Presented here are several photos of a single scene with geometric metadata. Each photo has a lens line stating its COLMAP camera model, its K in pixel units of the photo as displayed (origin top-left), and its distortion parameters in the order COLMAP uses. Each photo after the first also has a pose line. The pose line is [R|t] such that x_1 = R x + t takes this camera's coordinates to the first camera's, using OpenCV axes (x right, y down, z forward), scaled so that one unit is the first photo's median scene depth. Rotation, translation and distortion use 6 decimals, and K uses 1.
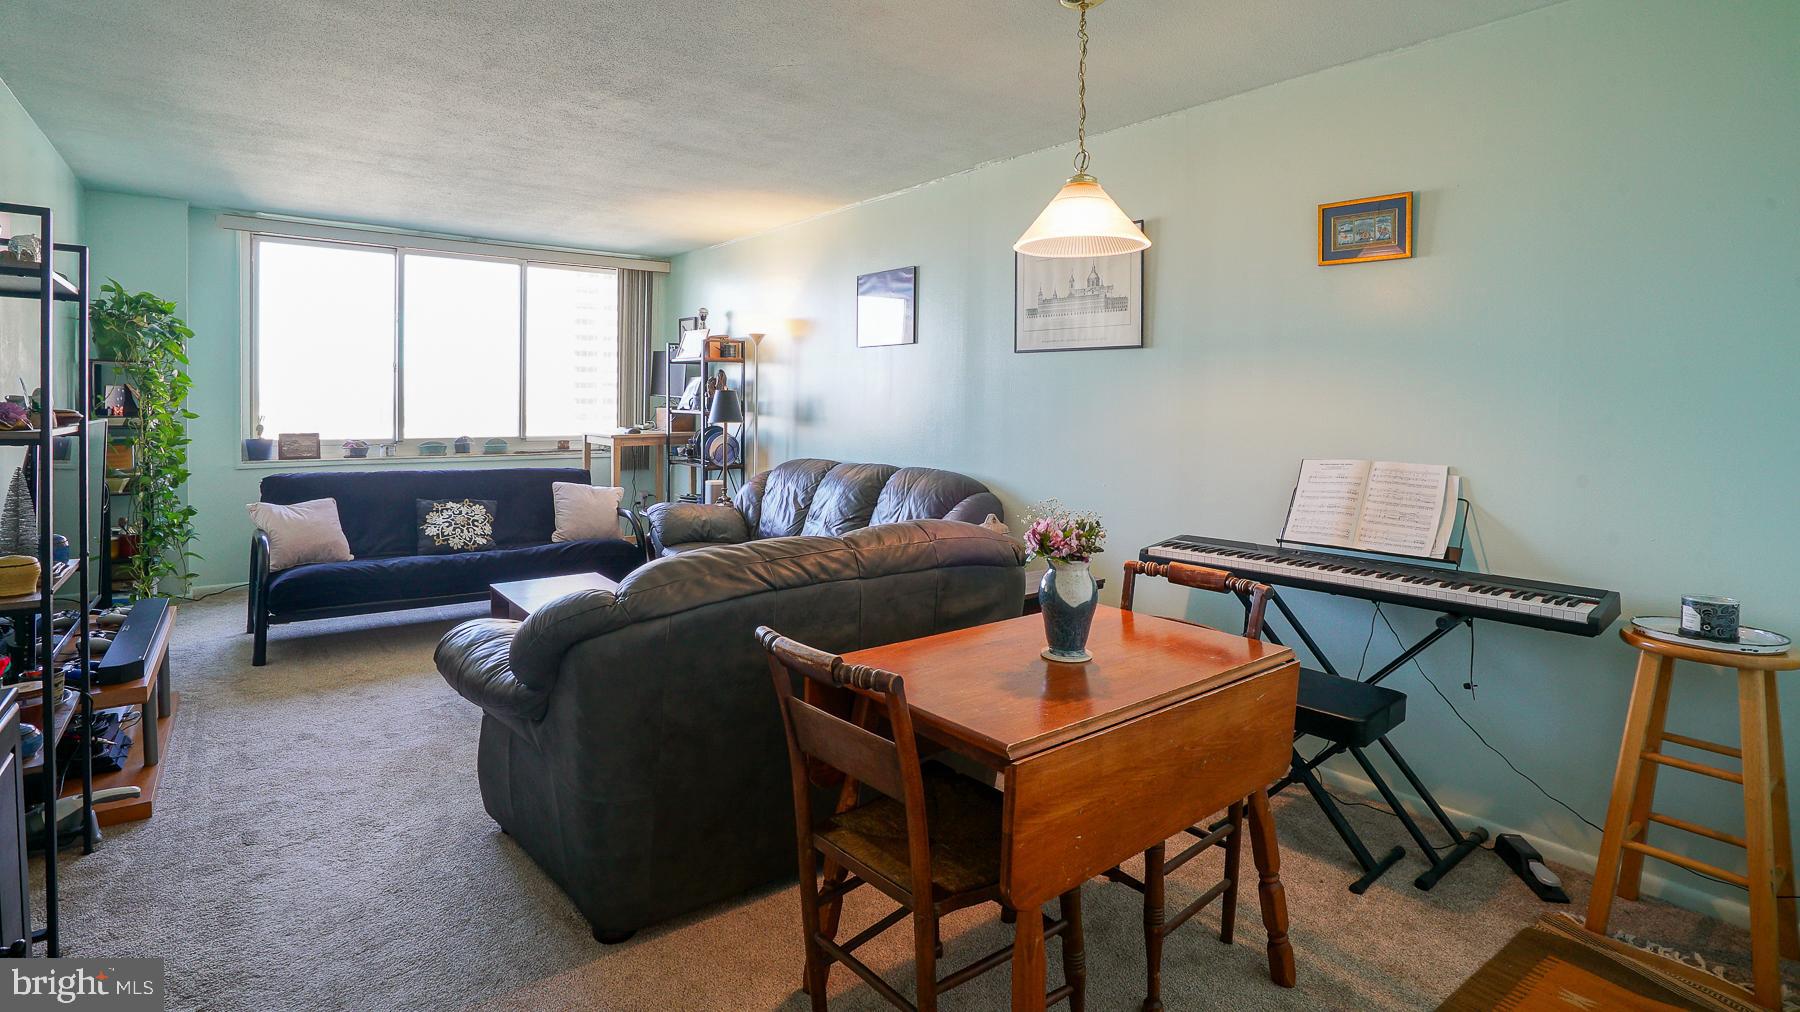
lens RADIAL K [[901.7, 0, 895.6], [0, 901.7, 415.4], [0, 0, 1]] dist [-0.048945, 0.032559]
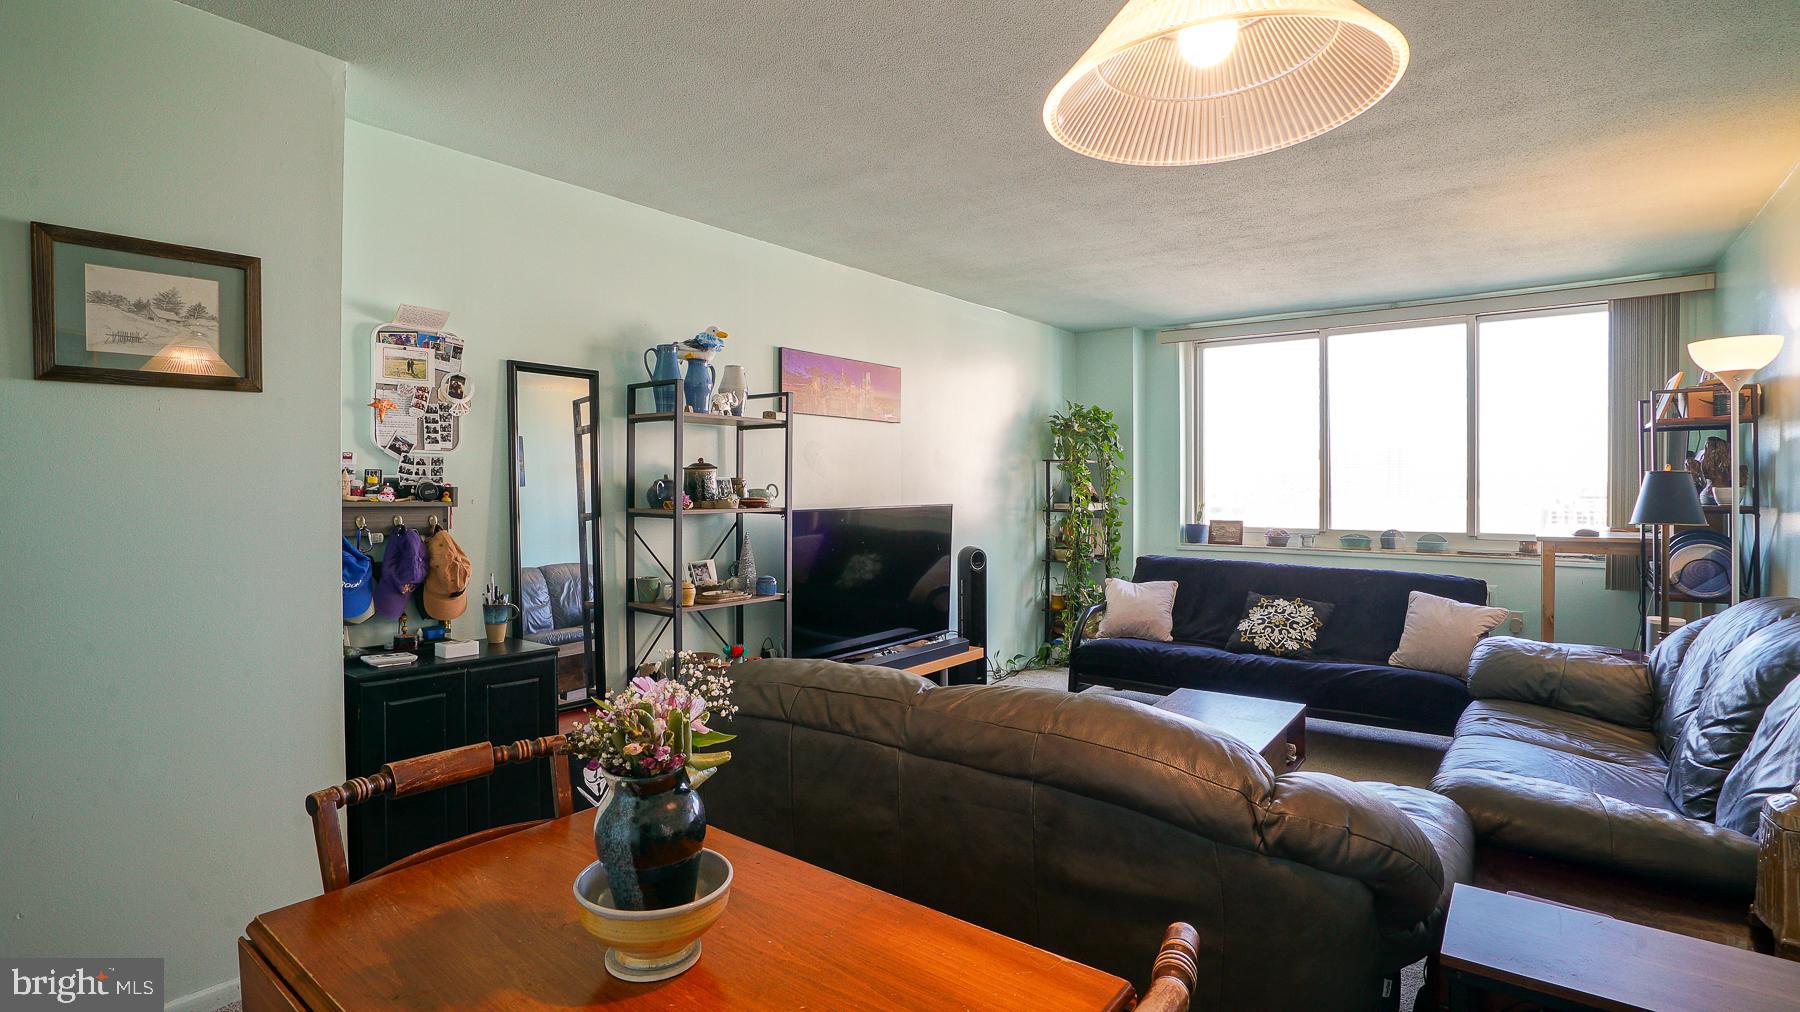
lens RADIAL K [[876.4, 0, 899.9], [0, 876.4, 493.9], [0, 0, 1]] dist [-0.045607, 0.000745]
pose [[0.202323, 0.002283, -0.979316, 0.274906], [-0.012282, 0.999925, -0.000206, -0.006478], [0.979242, 0.012070, 0.202336, 0.384251]]
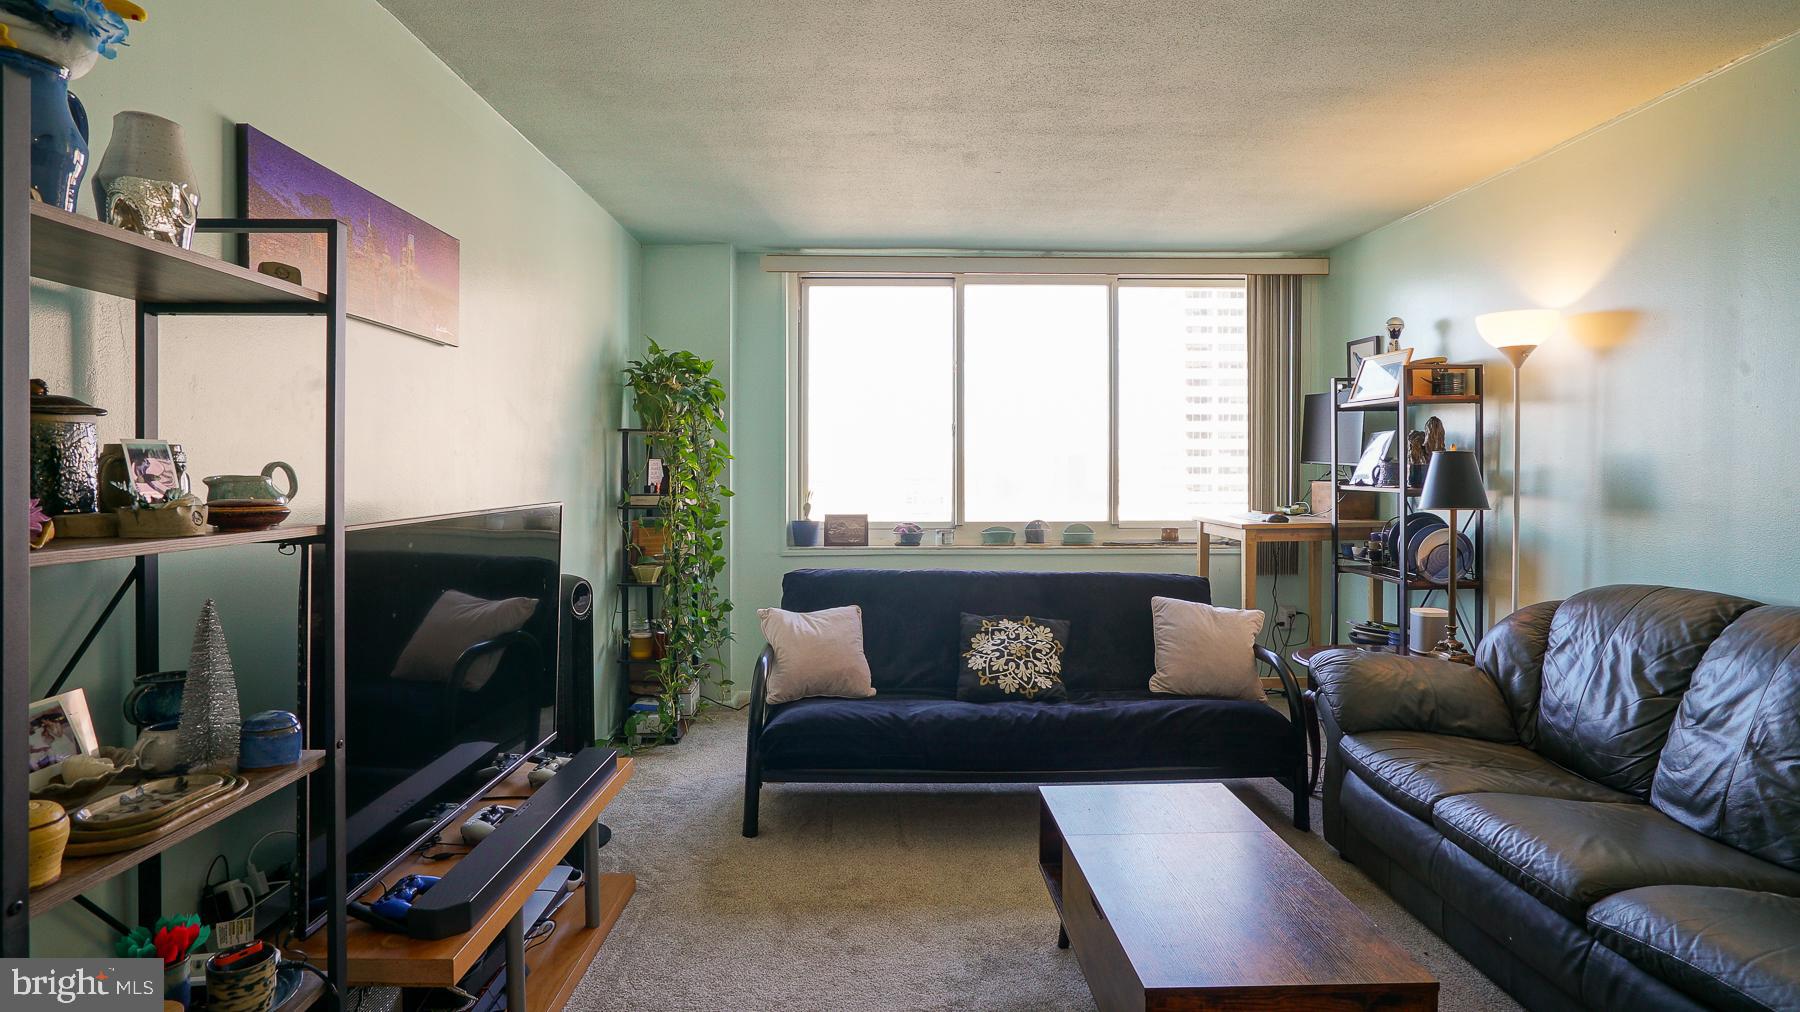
lens RADIAL K [[940.6, 0, 848.4], [0, 940.6, 471.7], [0, 0, 1]] dist [-0.057150, 0.037589]
pose [[0.770085, -0.007270, -0.637900, -0.114196], [-0.001760, 0.999907, -0.013521, -0.006932], [0.637939, 0.011535, 0.770000, 0.323361]]
